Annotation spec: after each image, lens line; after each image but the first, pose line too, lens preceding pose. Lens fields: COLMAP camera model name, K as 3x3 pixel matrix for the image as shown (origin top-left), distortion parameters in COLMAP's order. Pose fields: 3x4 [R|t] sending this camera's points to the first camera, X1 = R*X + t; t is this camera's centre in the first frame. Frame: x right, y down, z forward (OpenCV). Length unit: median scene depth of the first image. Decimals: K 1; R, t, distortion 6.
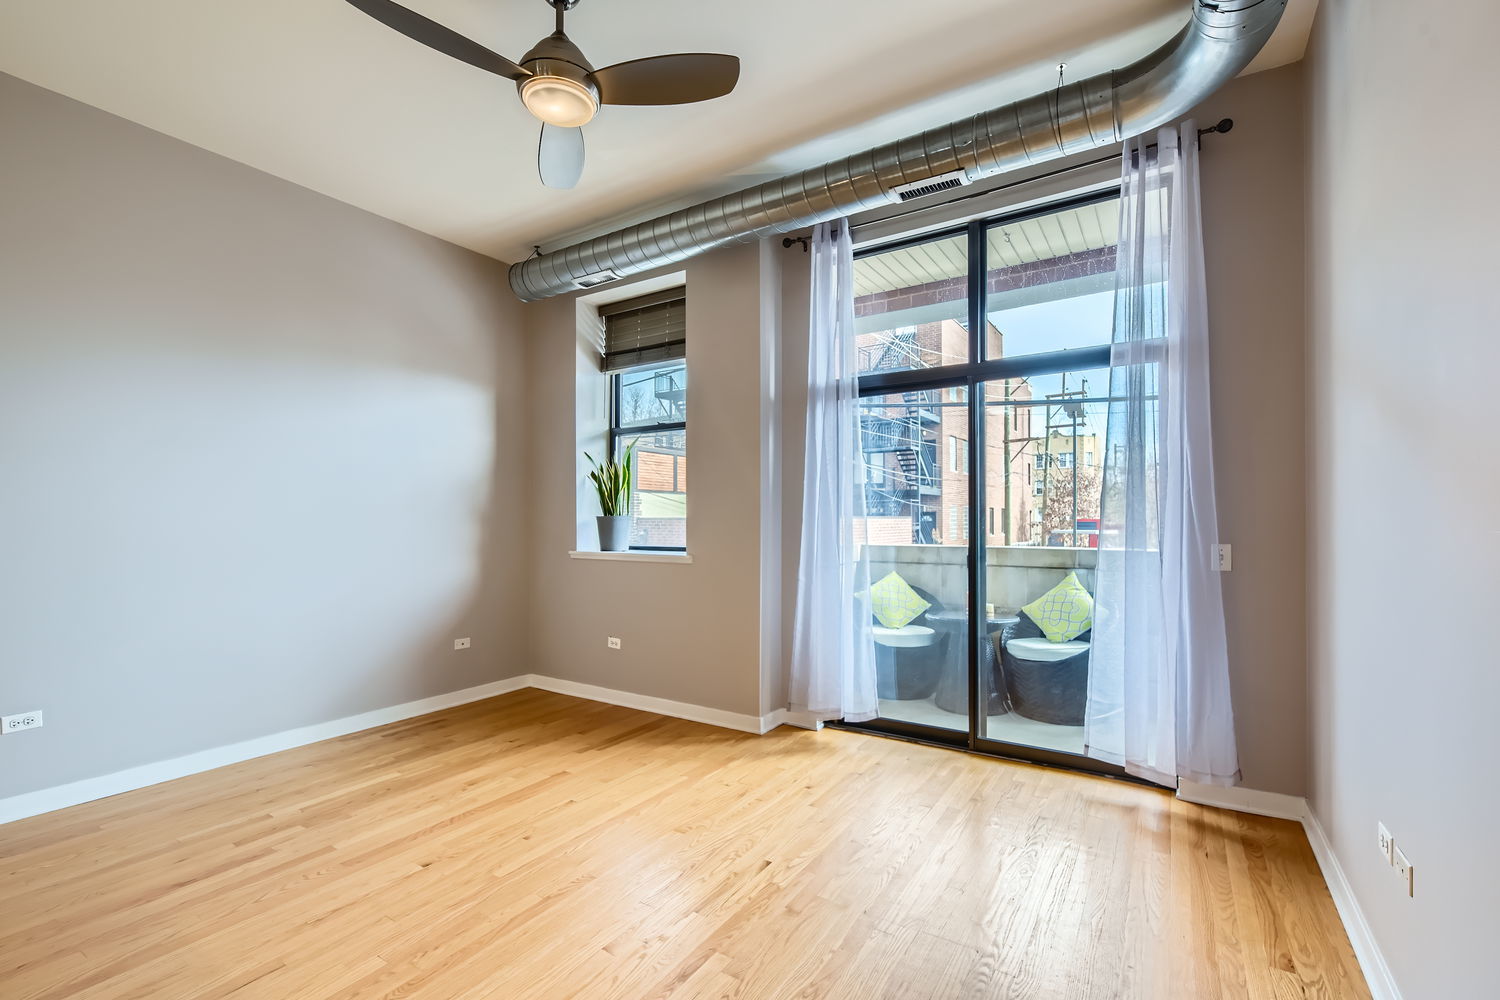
lens RADIAL K [[673.3, 0, 751.5], [0, 673.3, 520.8], [0, 0, 1]] dist [0.000825, 0.000442]
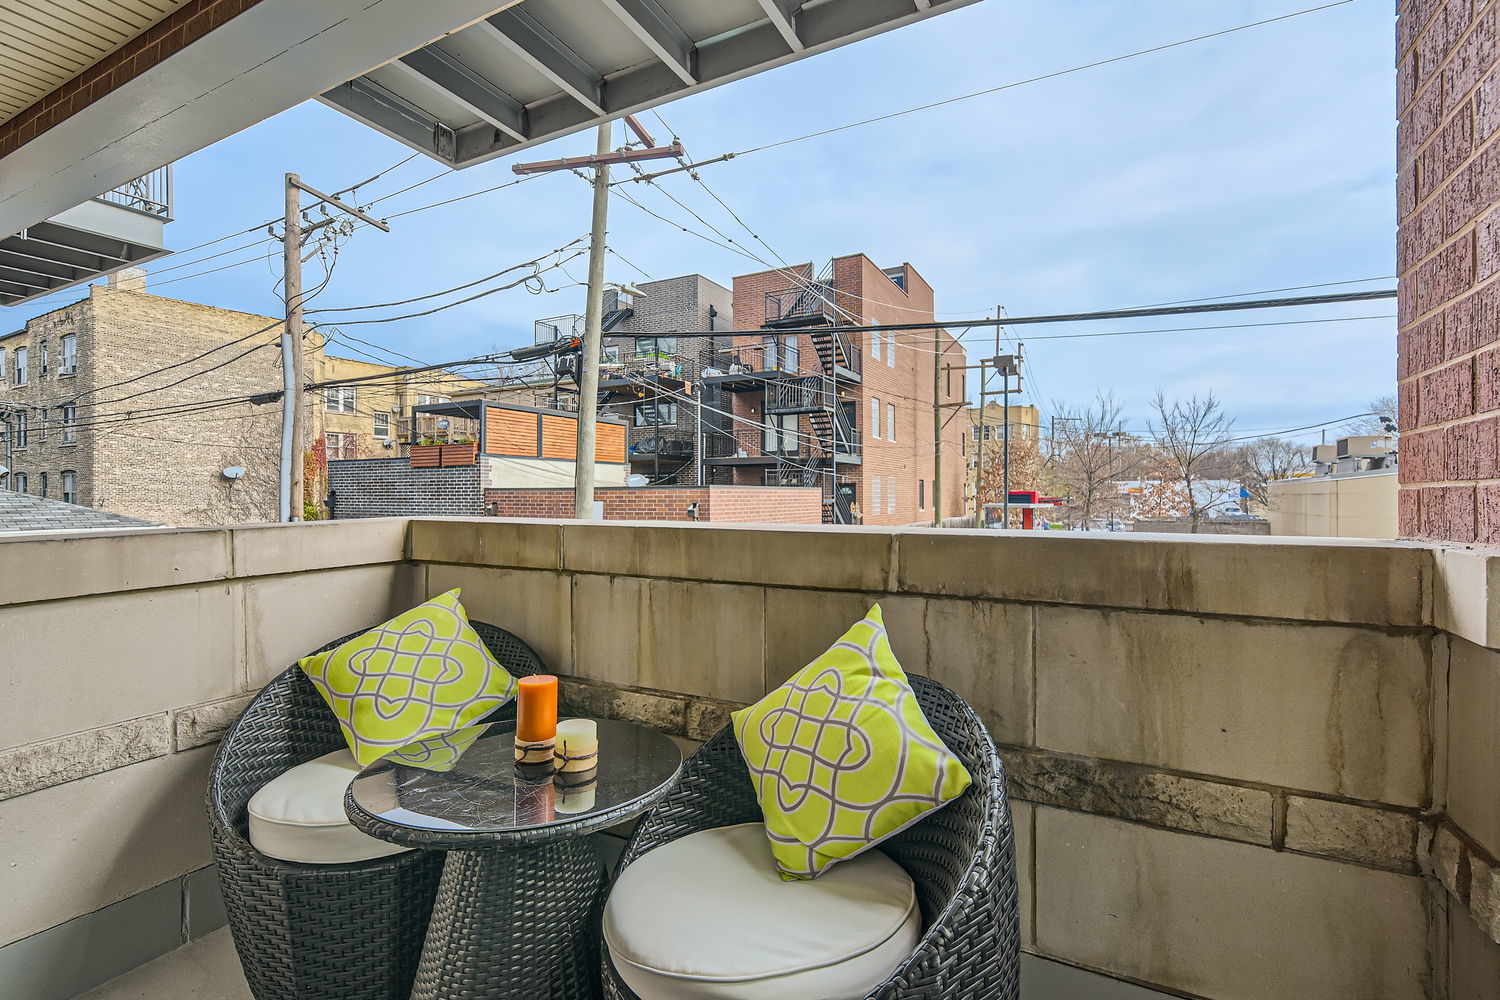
lens RADIAL K [[688.5, 0, 750.0], [0, 688.5, 500.0], [0, 0, 1]] dist [-0.001042, 0.000057]
pose [[0.996806, -0.000097, 0.079857, 0.065722], [-0.000333, 0.999986, 0.005368, 0.004280], [-0.079857, -0.005377, 0.996792, 0.115022]]
